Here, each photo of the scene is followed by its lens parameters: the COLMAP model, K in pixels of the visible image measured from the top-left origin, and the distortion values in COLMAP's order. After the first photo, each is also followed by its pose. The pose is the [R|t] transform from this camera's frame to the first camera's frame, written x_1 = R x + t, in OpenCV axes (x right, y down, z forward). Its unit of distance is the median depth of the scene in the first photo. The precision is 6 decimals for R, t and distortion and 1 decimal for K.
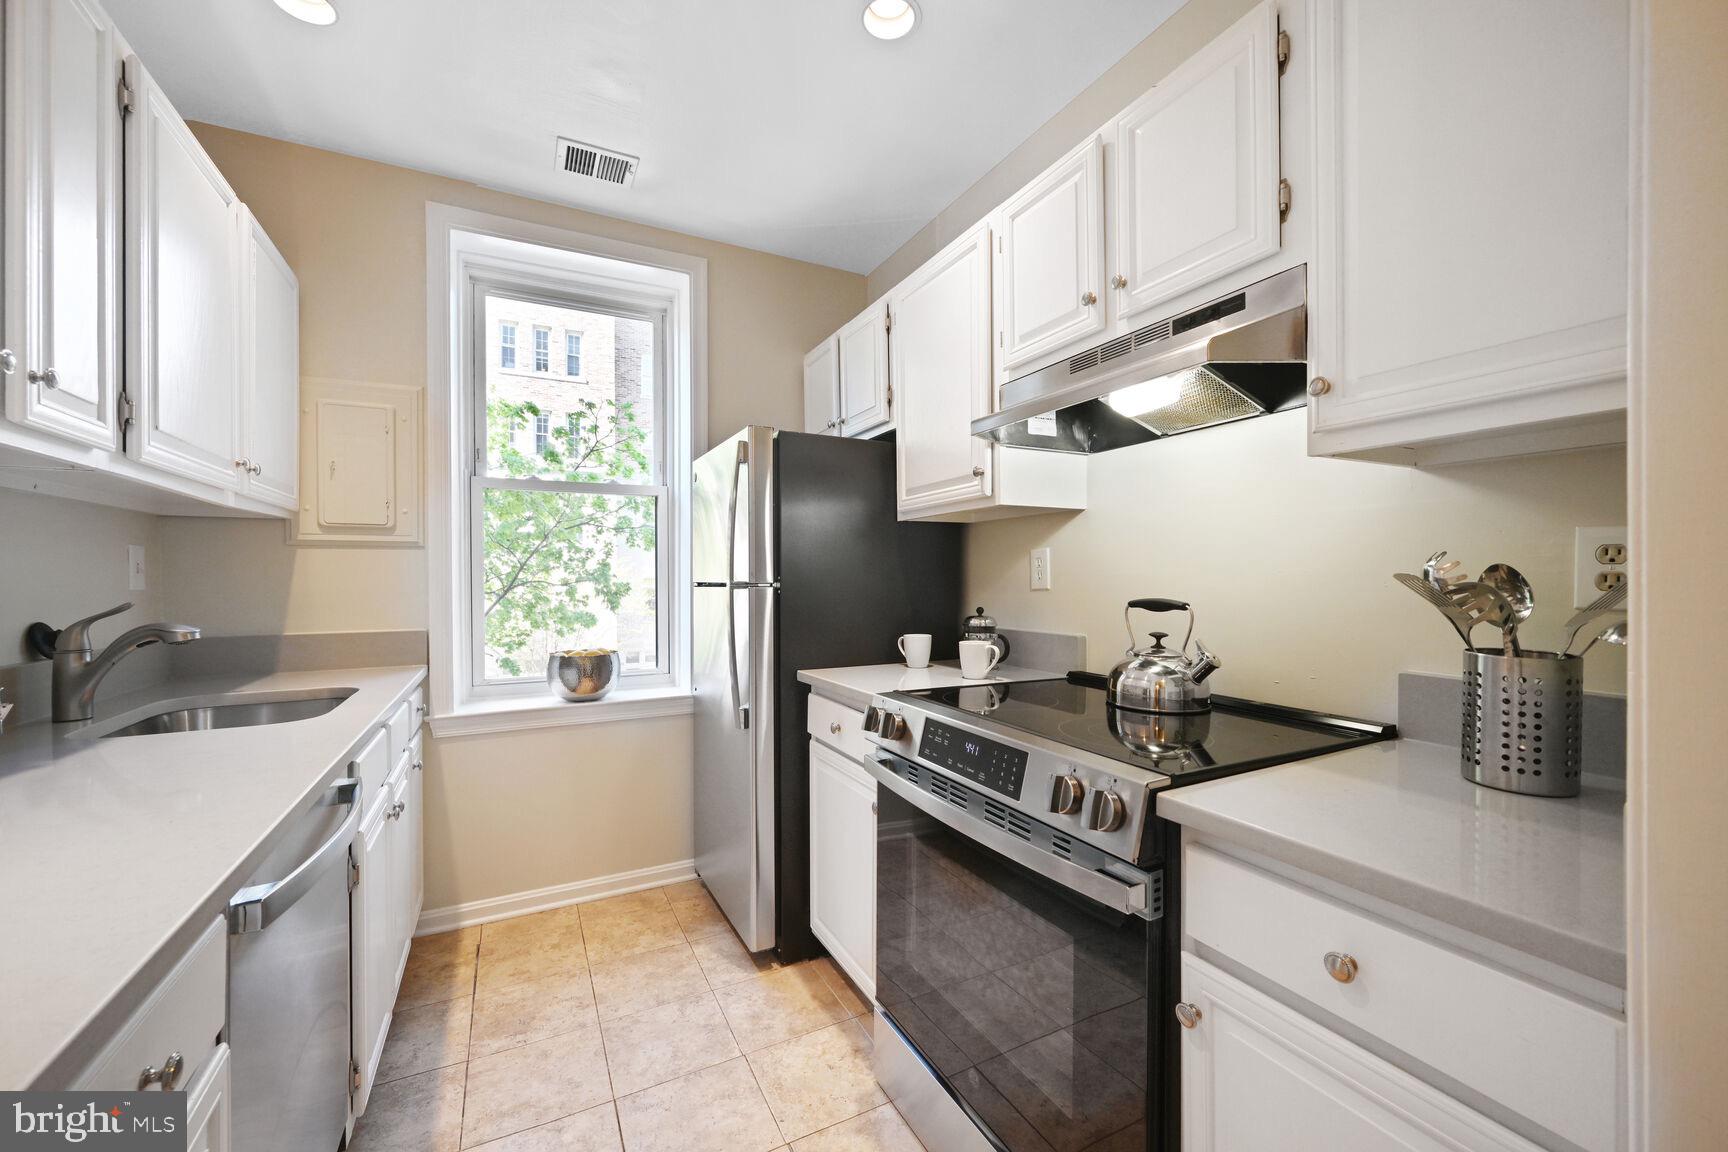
lens RADIAL K [[669.0, 0, 864.0], [0, 669.0, 576.0], [0, 0, 1]] dist [-0.000189, 0.000009]
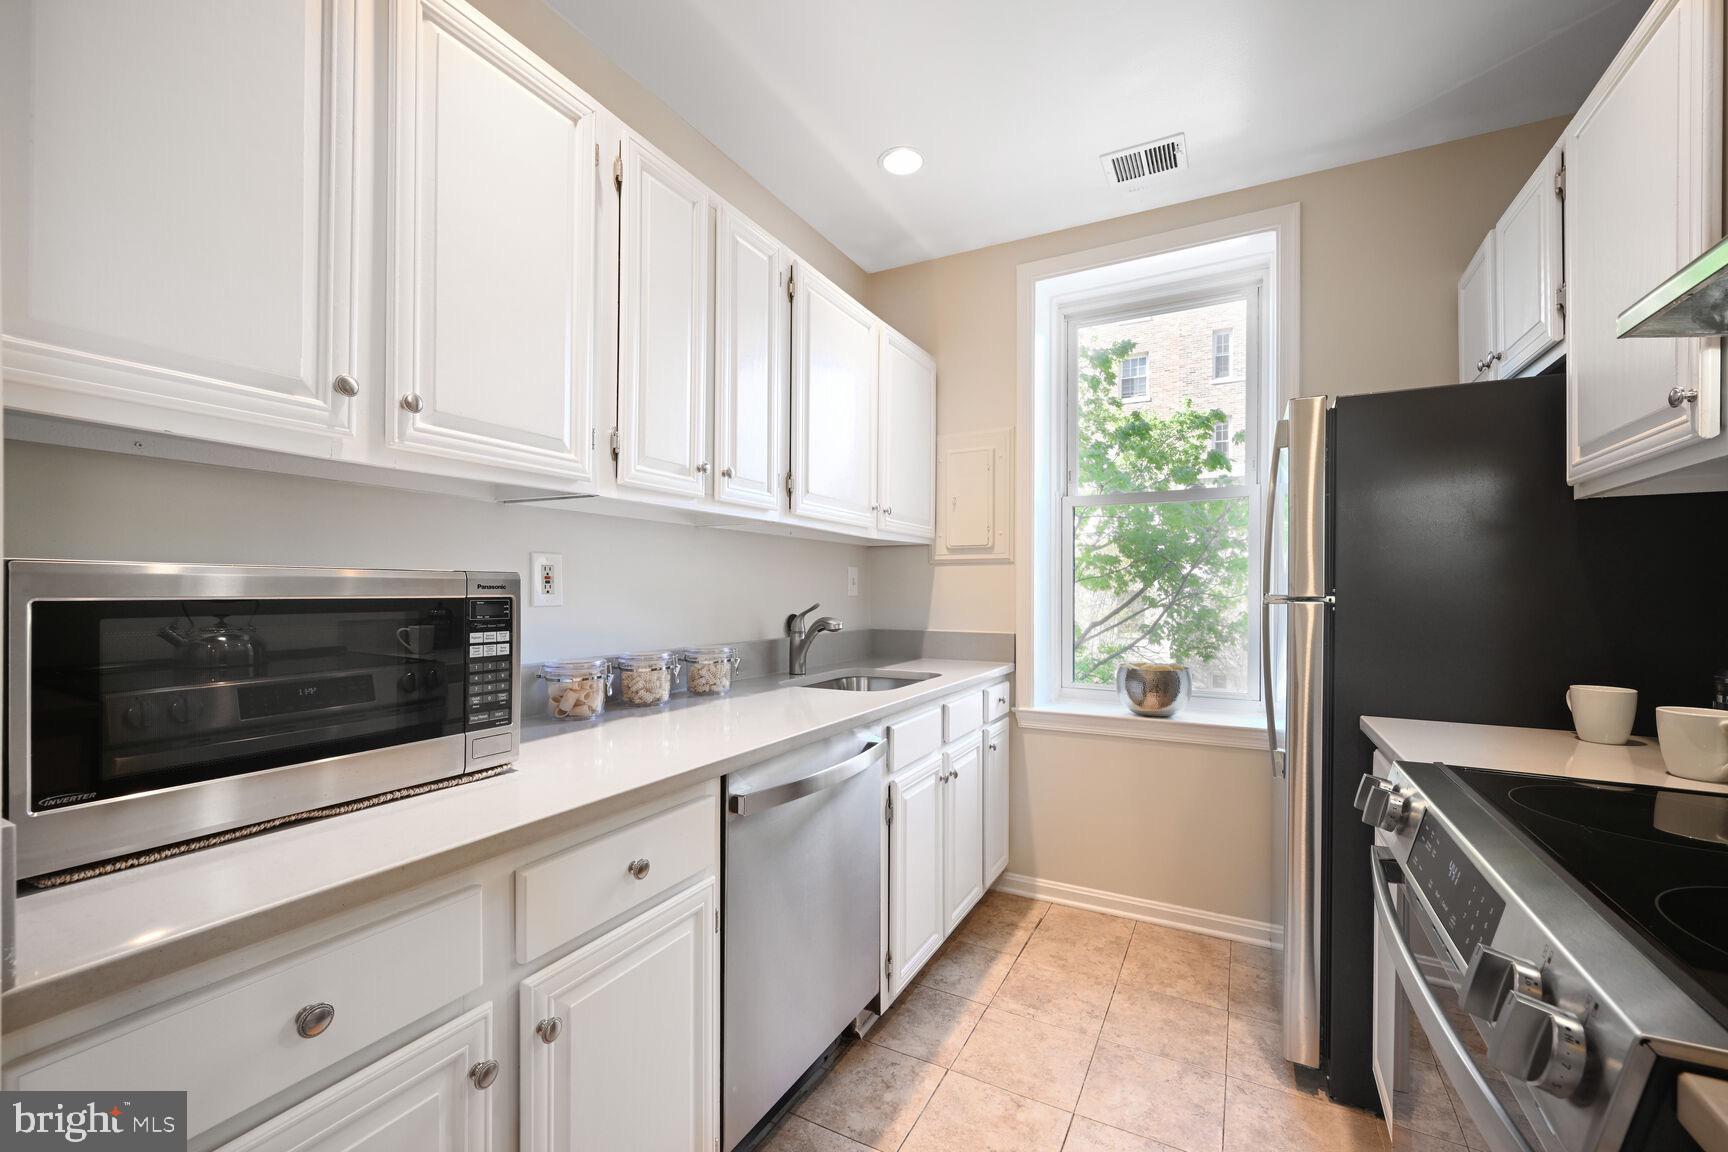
lens RADIAL K [[690.9, 0, 885.6], [0, 690.9, 589.1], [0, 0, 1]] dist [0.000250, -0.000099]
pose [[0.579482, 0.003855, -0.814976, 0.211062], [-0.003116, 0.999992, 0.002515, 0.000894], [0.814979, 0.001083, 0.579489, 0.123504]]
